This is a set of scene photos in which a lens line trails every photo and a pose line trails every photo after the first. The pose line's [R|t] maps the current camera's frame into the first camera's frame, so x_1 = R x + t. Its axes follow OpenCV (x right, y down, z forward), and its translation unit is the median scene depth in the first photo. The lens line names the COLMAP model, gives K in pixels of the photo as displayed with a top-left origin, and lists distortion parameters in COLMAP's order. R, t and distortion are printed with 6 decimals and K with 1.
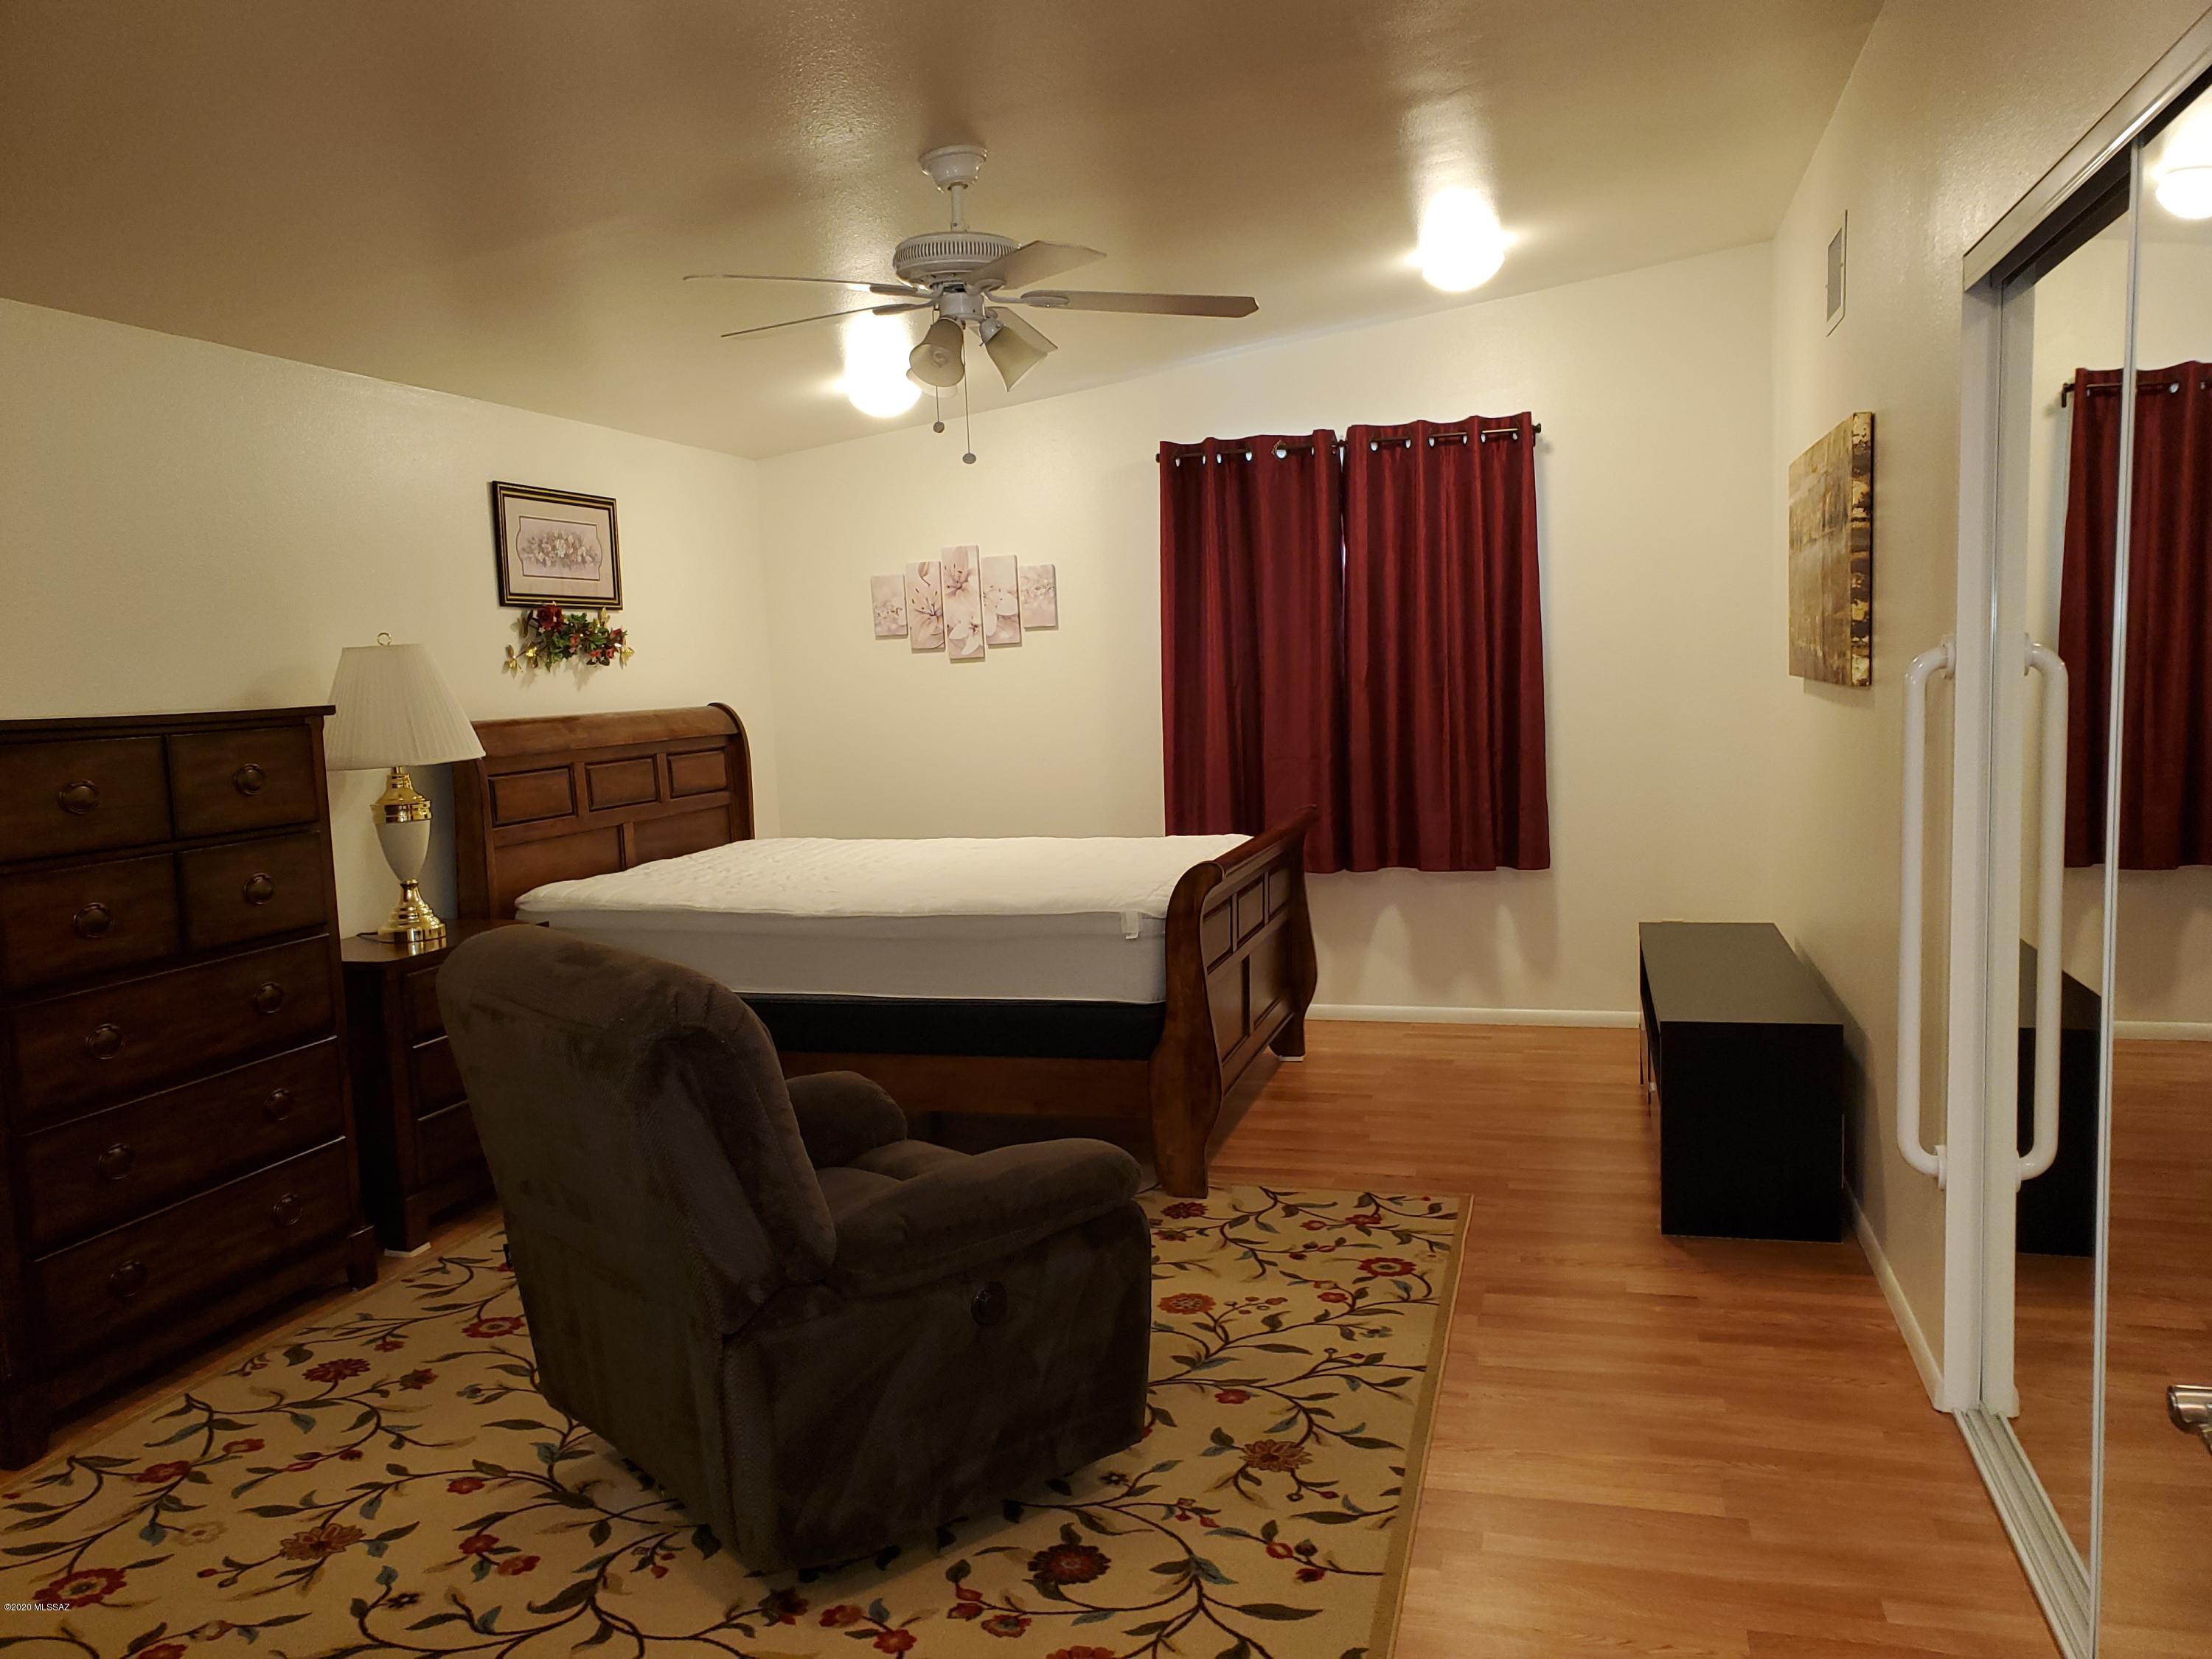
lens RADIAL K [[1688.4, 0, 1098.7], [0, 1688.4, 827.3], [0, 0, 1]] dist [-0.012006, 0.004708]
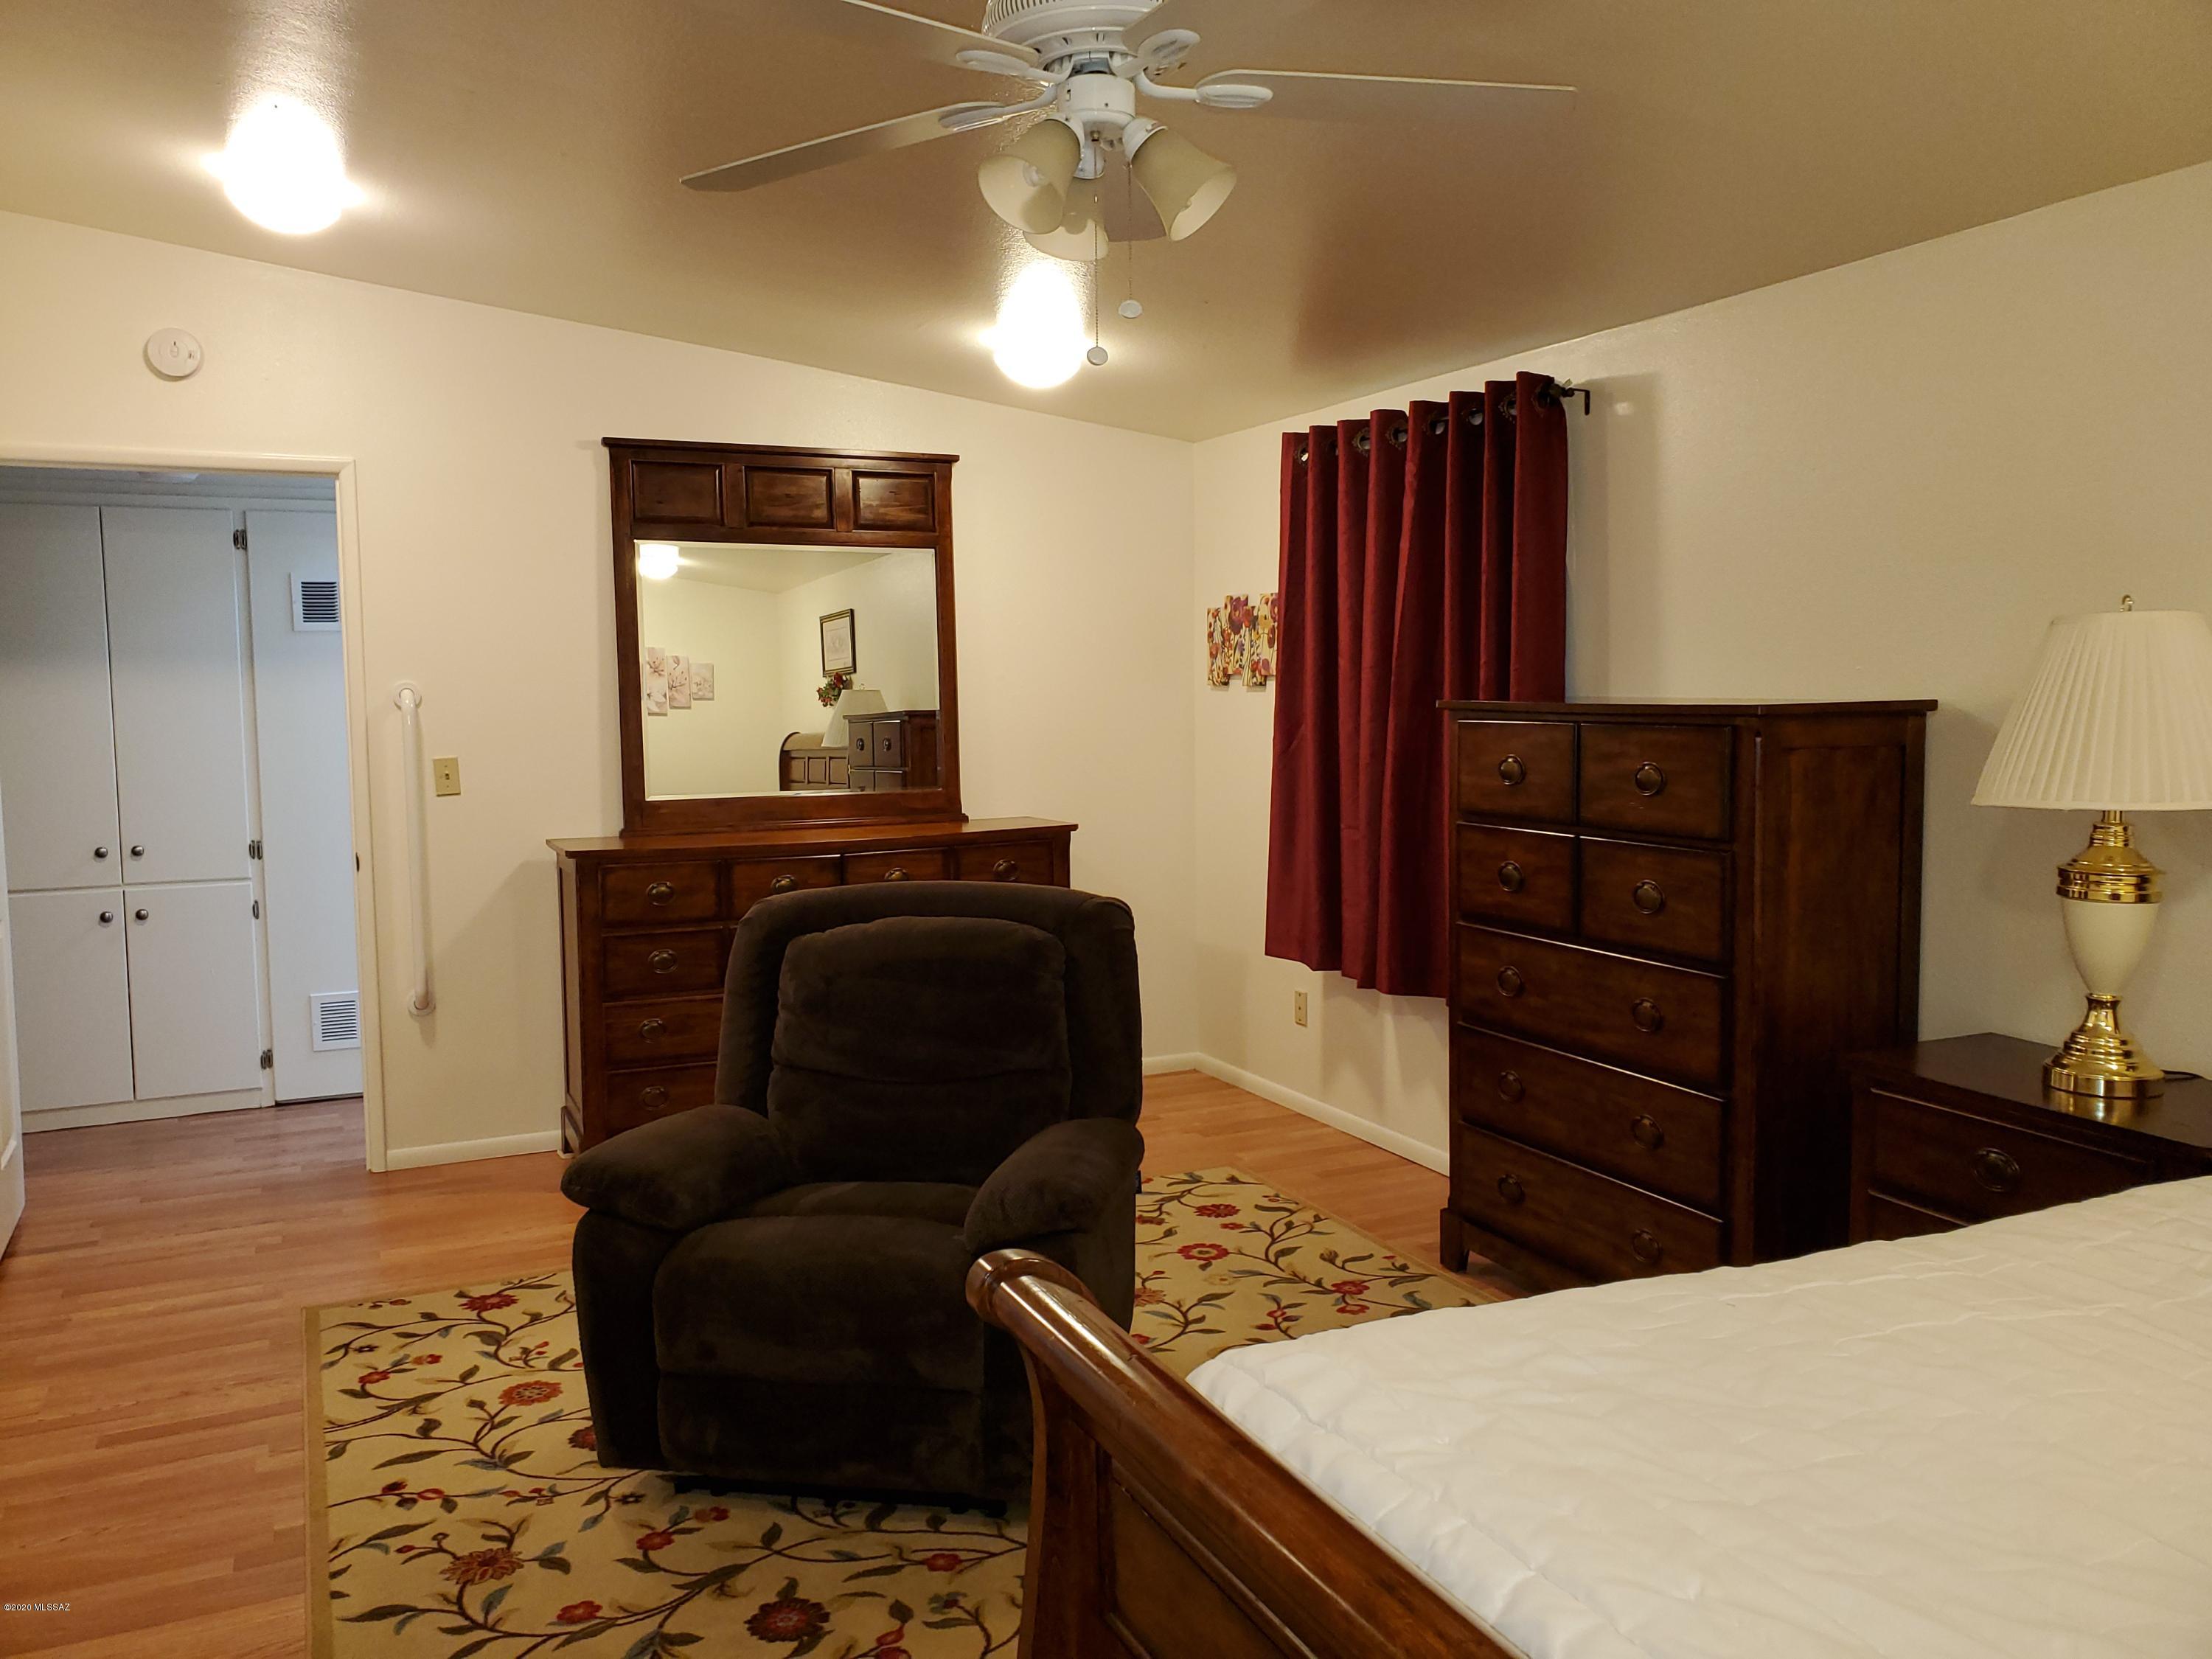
lens RADIAL K [[1688.4, 0, 1090.4], [0, 1688.4, 835.5], [0, 0, 1]] dist [-0.012006, 0.004708]
pose [[-0.755062, 0.101718, -0.647716, 0.416885], [-0.031734, 0.981065, 0.191061, -0.207429], [0.654885, 0.164817, -0.737537, 1.864843]]
